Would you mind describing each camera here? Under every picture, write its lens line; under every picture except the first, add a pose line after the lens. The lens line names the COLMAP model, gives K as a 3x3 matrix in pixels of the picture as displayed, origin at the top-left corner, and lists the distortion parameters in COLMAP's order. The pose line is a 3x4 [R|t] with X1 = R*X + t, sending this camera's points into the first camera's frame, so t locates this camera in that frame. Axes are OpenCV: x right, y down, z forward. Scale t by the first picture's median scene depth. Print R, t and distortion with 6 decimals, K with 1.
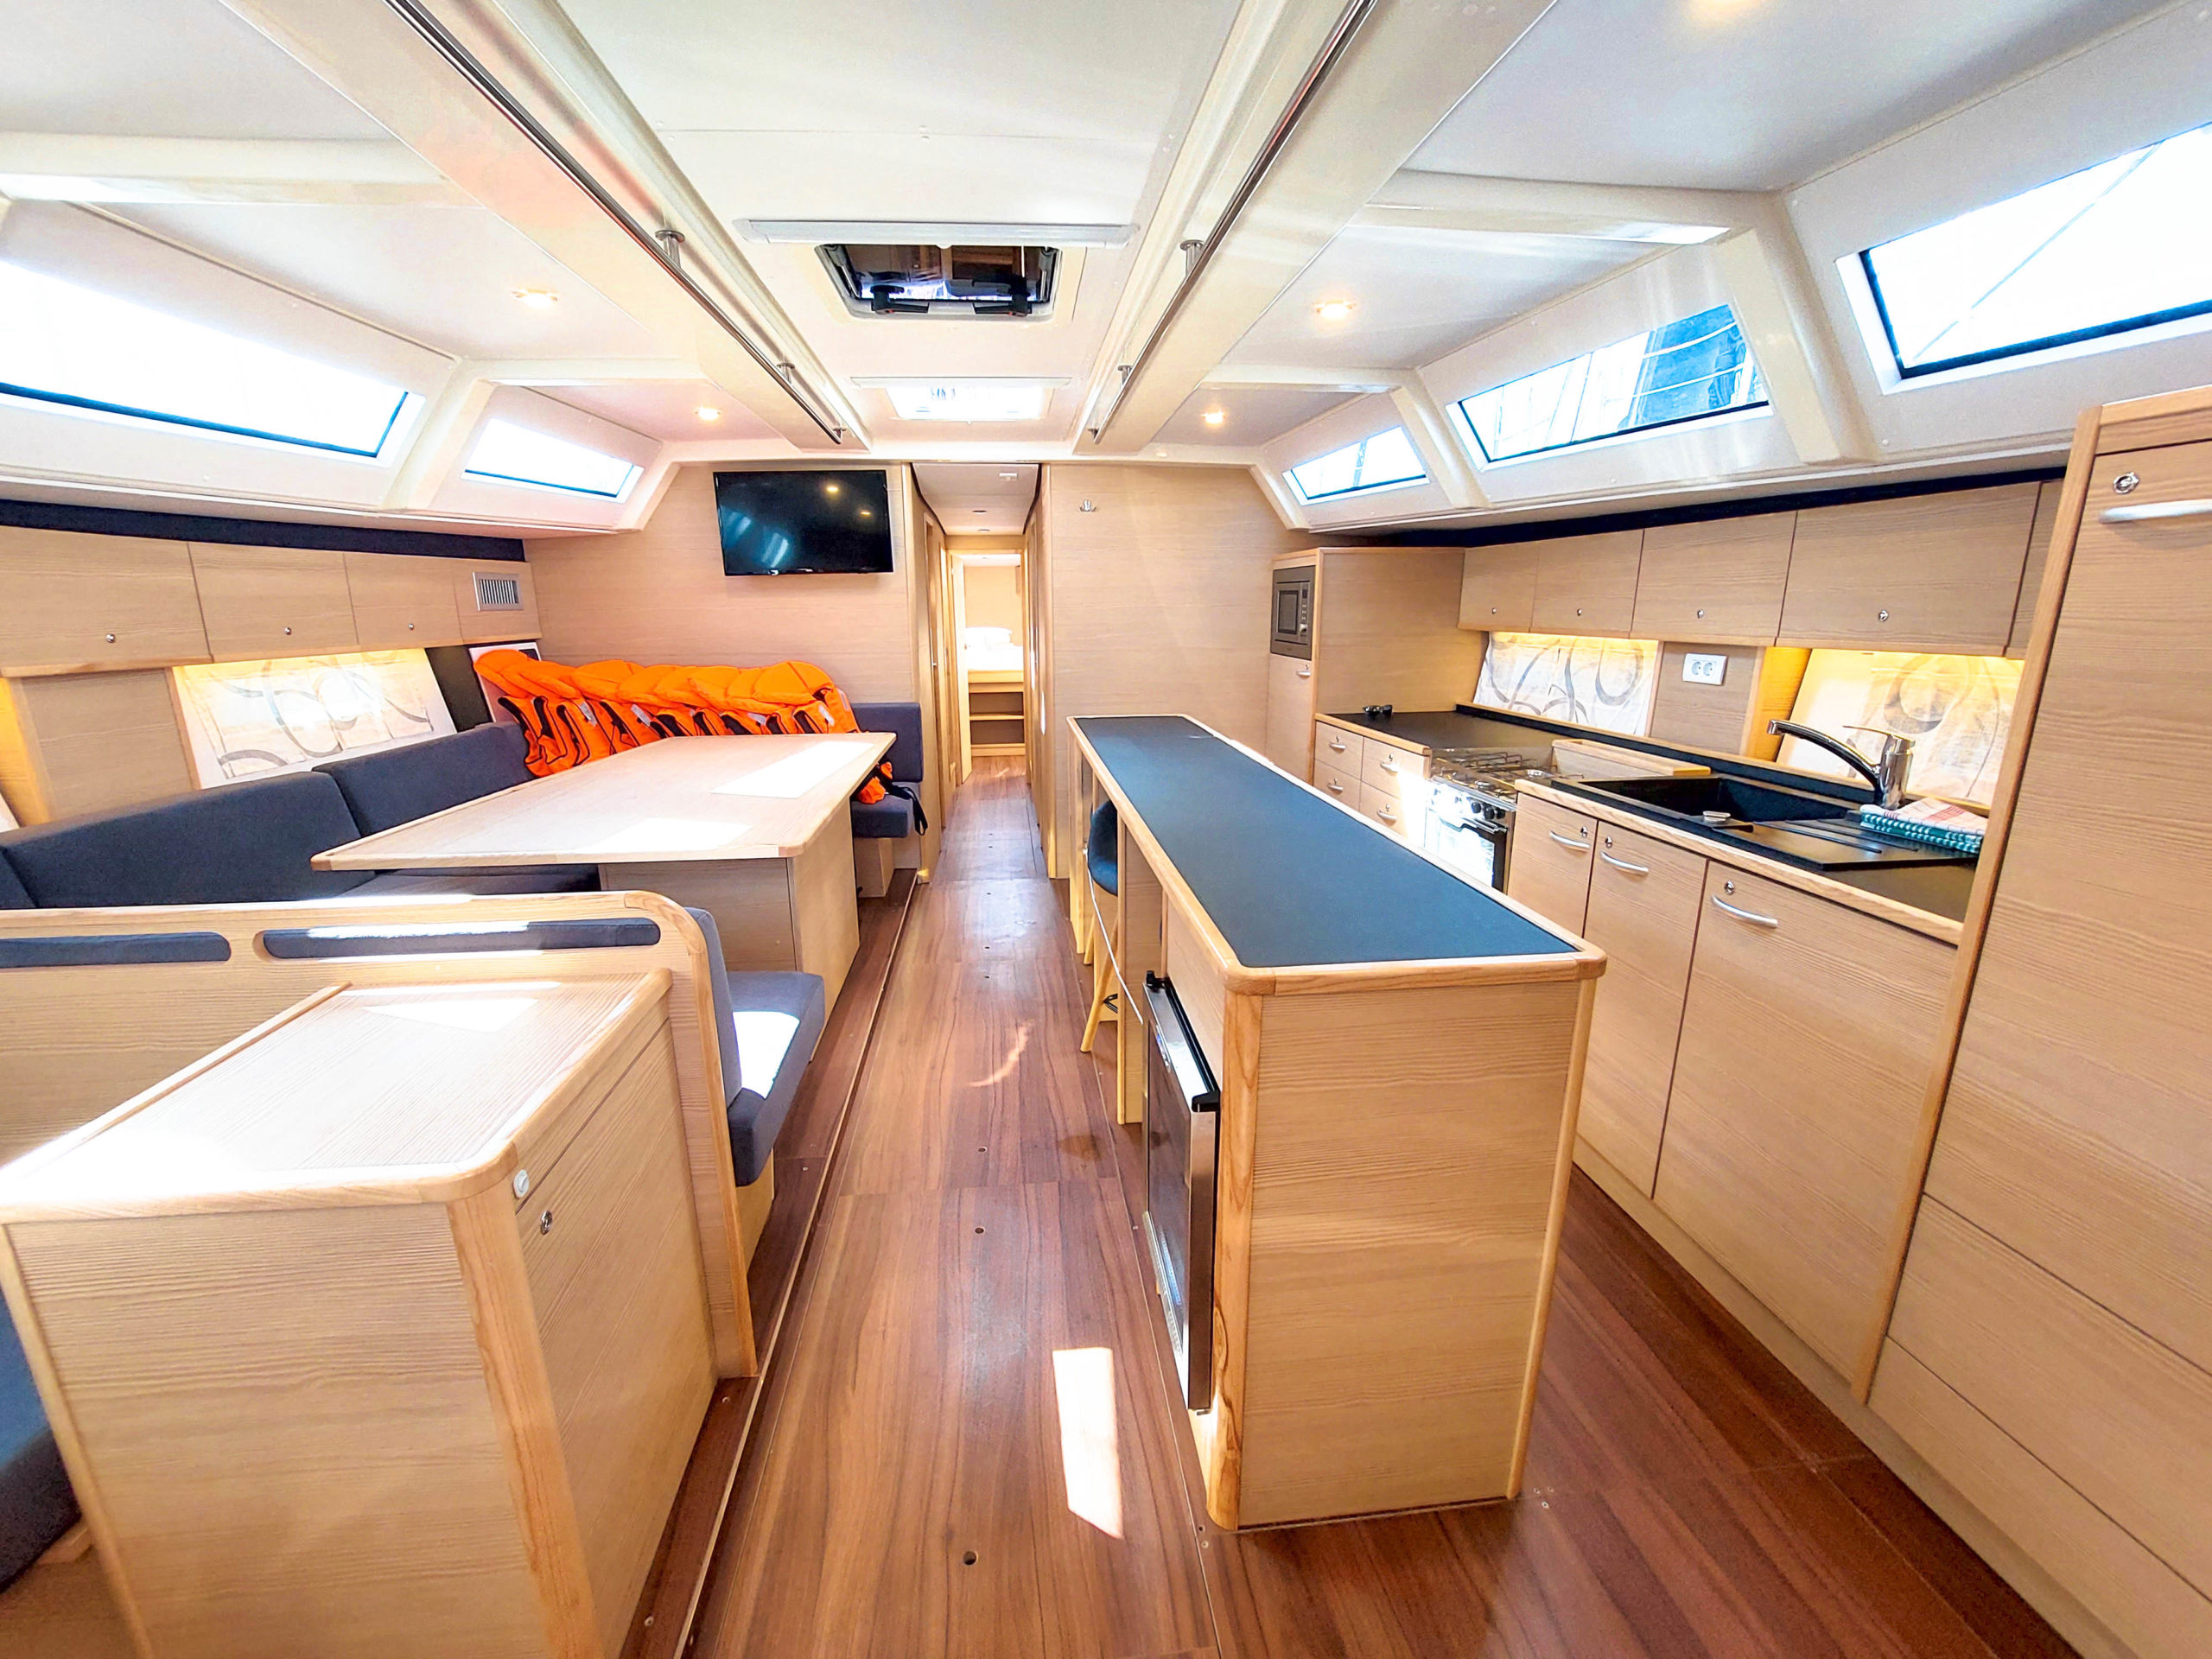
lens RADIAL K [[899.8, 0, 1106.0], [0, 899.8, 829.5], [0, 0, 1]] dist [-0.014147, -0.008738]
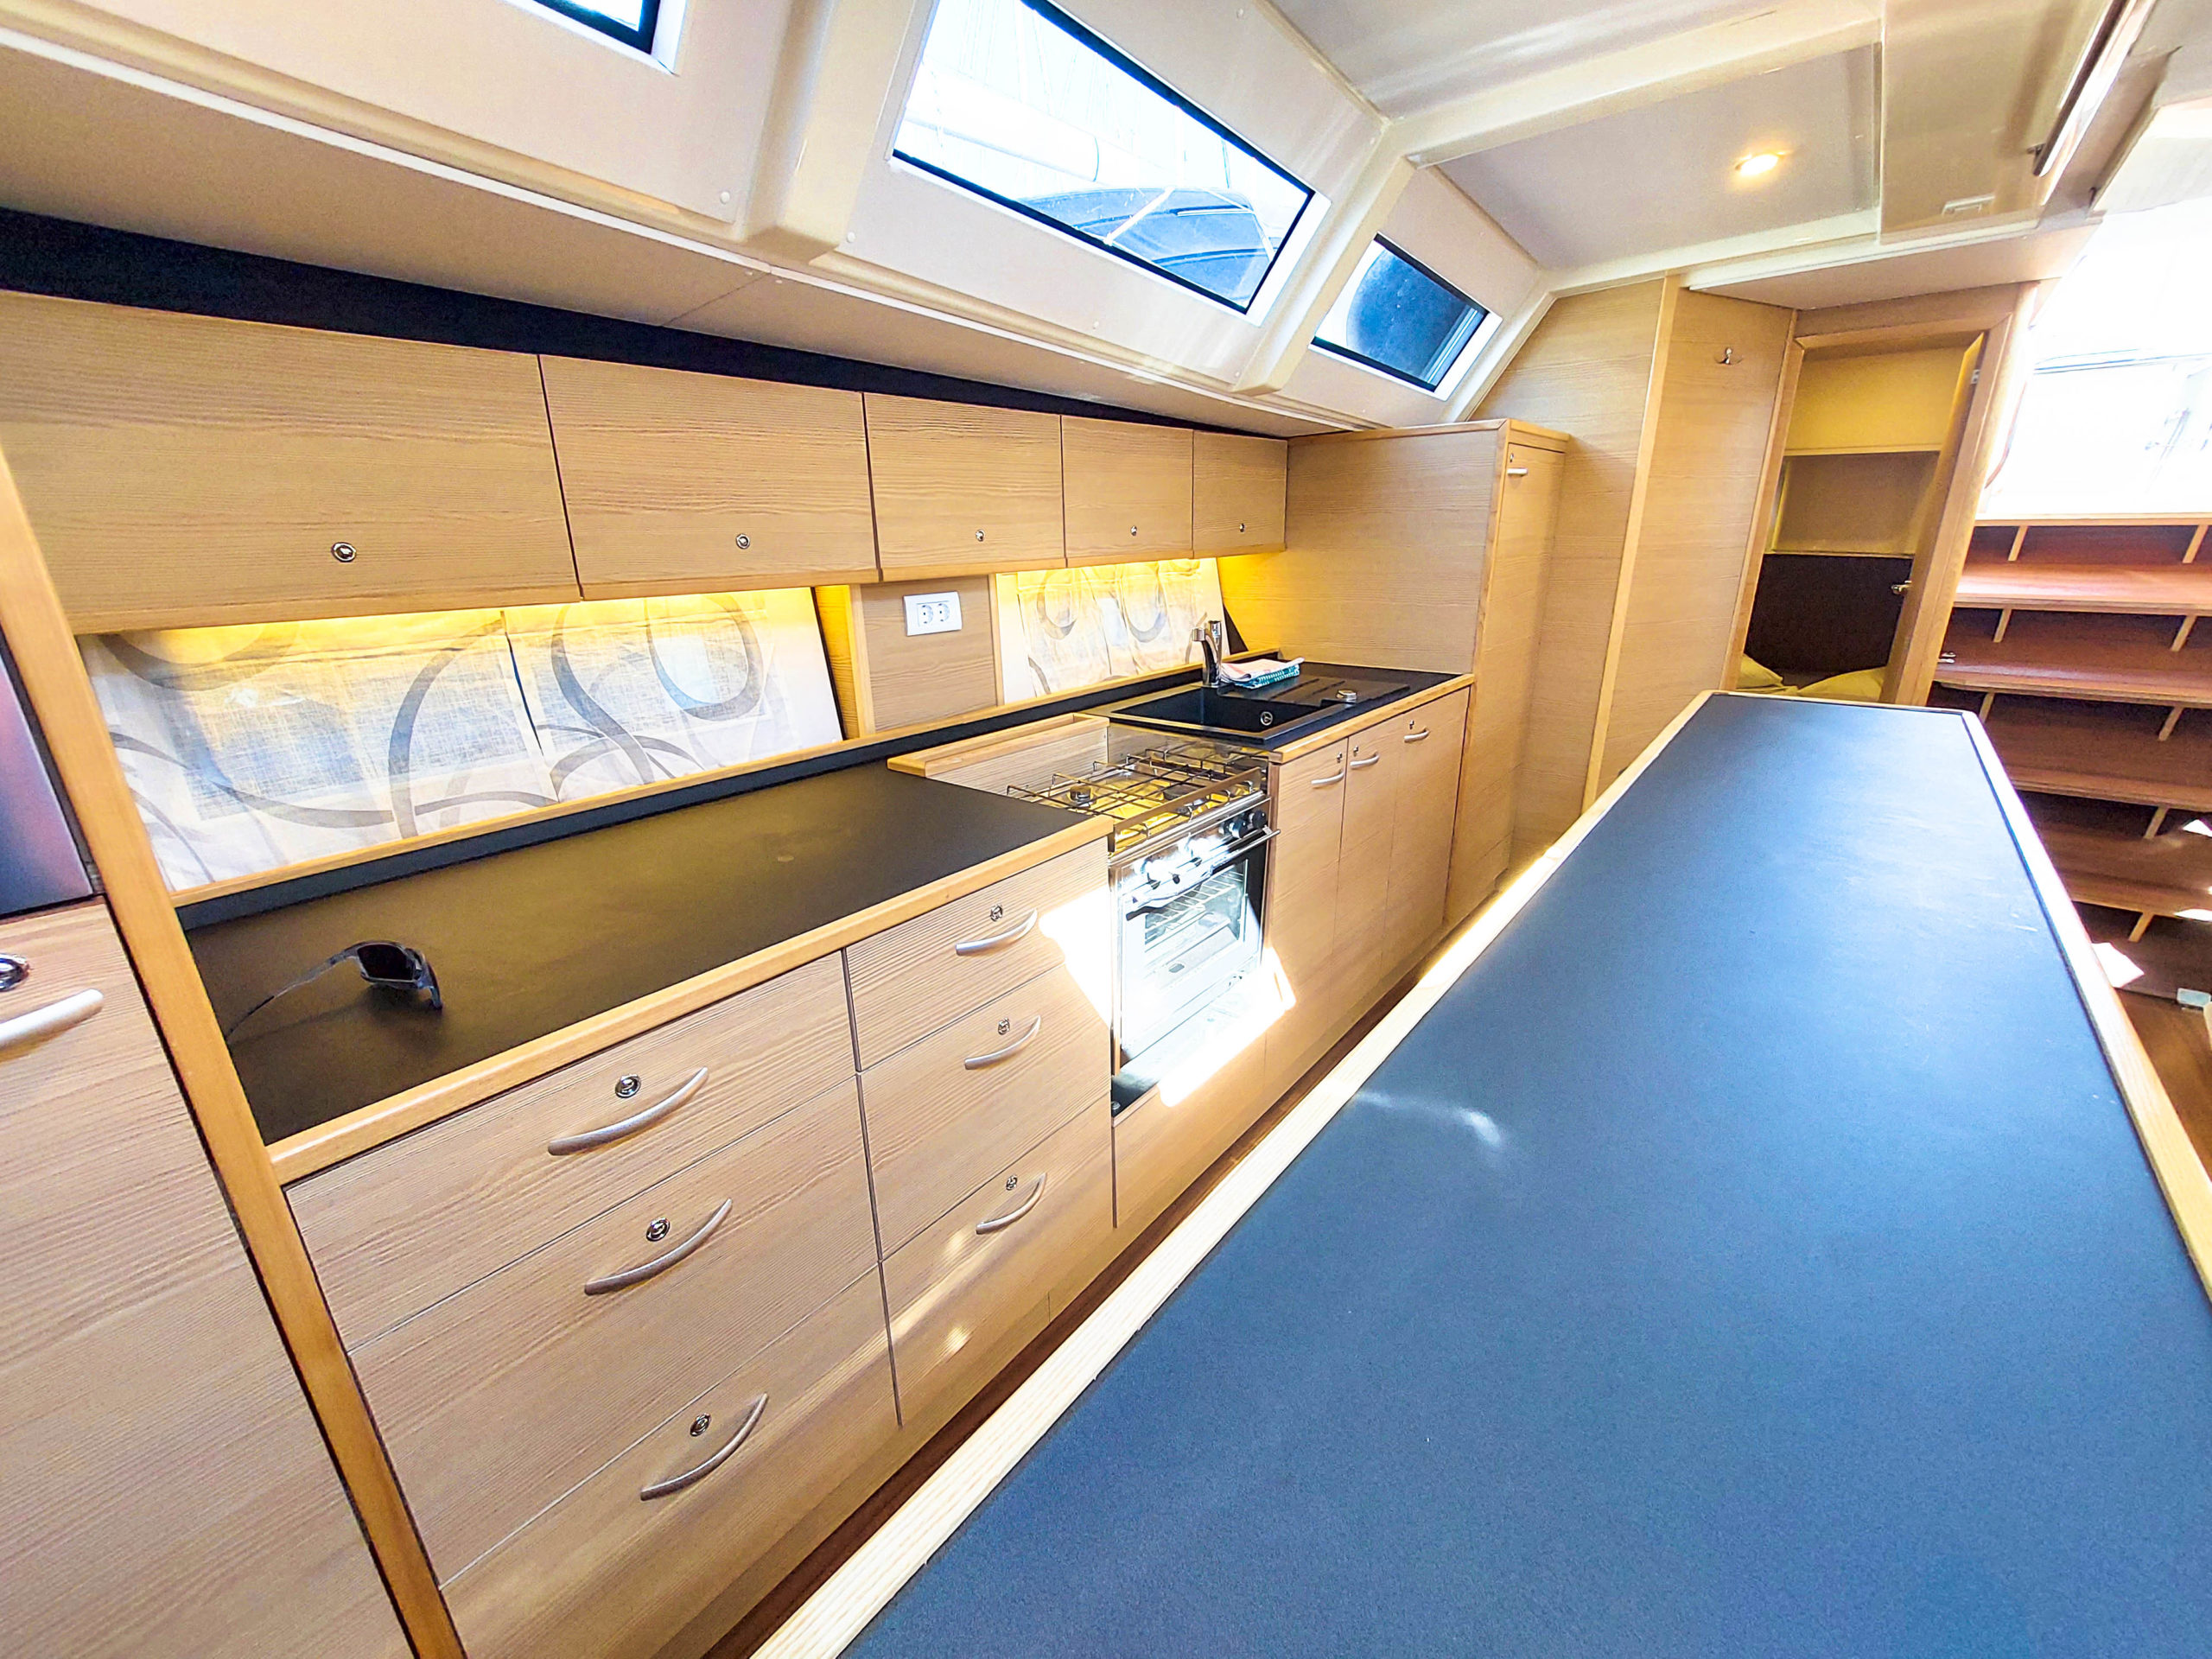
lens RADIAL K [[899.8, 0, 1106.0], [0, 899.8, 829.5], [0, 0, 1]] dist [-0.014147, -0.008738]
pose [[-0.694538, -0.216257, 0.686185, 0.025263], [0.190465, 0.864458, 0.465226, -0.275975], [-0.693787, 0.453812, -0.559209, 1.125876]]
